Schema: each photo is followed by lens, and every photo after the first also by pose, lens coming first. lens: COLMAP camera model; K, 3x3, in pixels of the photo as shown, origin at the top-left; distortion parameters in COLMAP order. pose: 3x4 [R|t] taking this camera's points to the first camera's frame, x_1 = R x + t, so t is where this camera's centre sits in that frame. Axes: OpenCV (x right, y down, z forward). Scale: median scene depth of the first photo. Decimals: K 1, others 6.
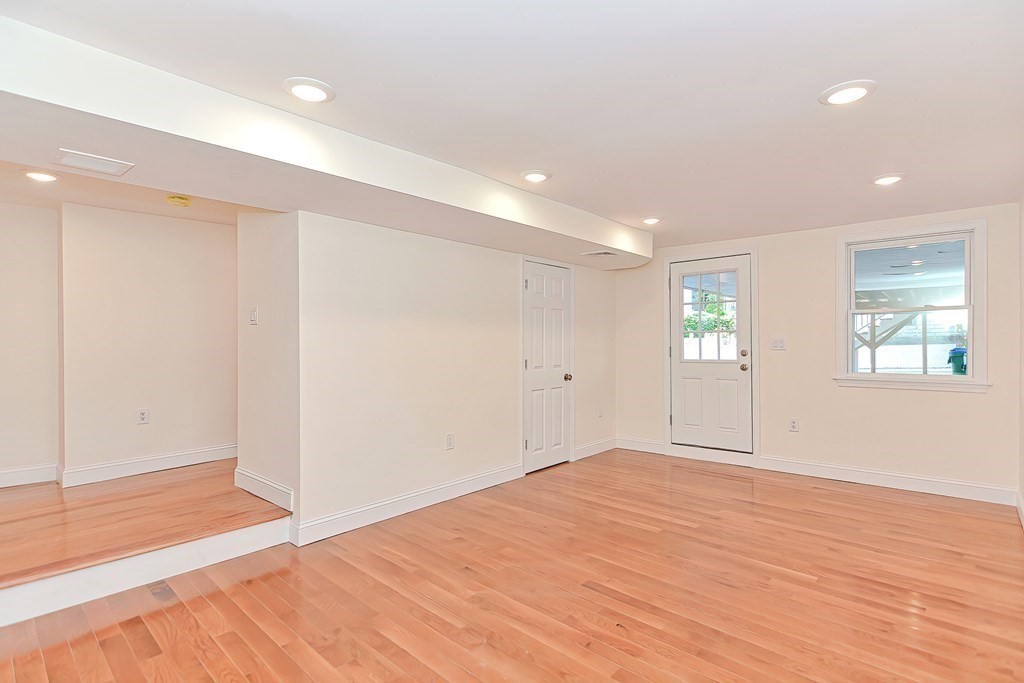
lens RADIAL K [[512.1, 0, 511.7], [0, 512.1, 344.4], [0, 0, 1]] dist [0.040214, -0.014583]
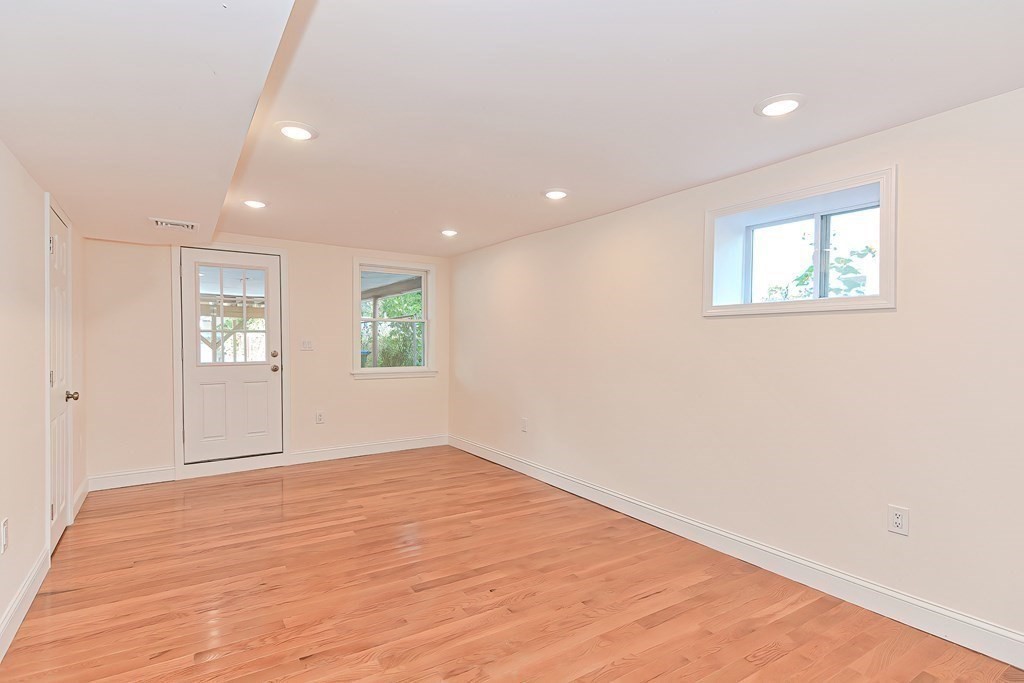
lens RADIAL K [[512.1, 0, 511.7], [0, 512.1, 342.4], [0, 0, 1]] dist [0.040214, -0.014583]
pose [[0.248585, 0.006670, 0.968587, -0.410045], [-0.002453, 0.999977, -0.006256, -0.000632], [-0.968607, -0.000821, 0.248596, 0.309055]]
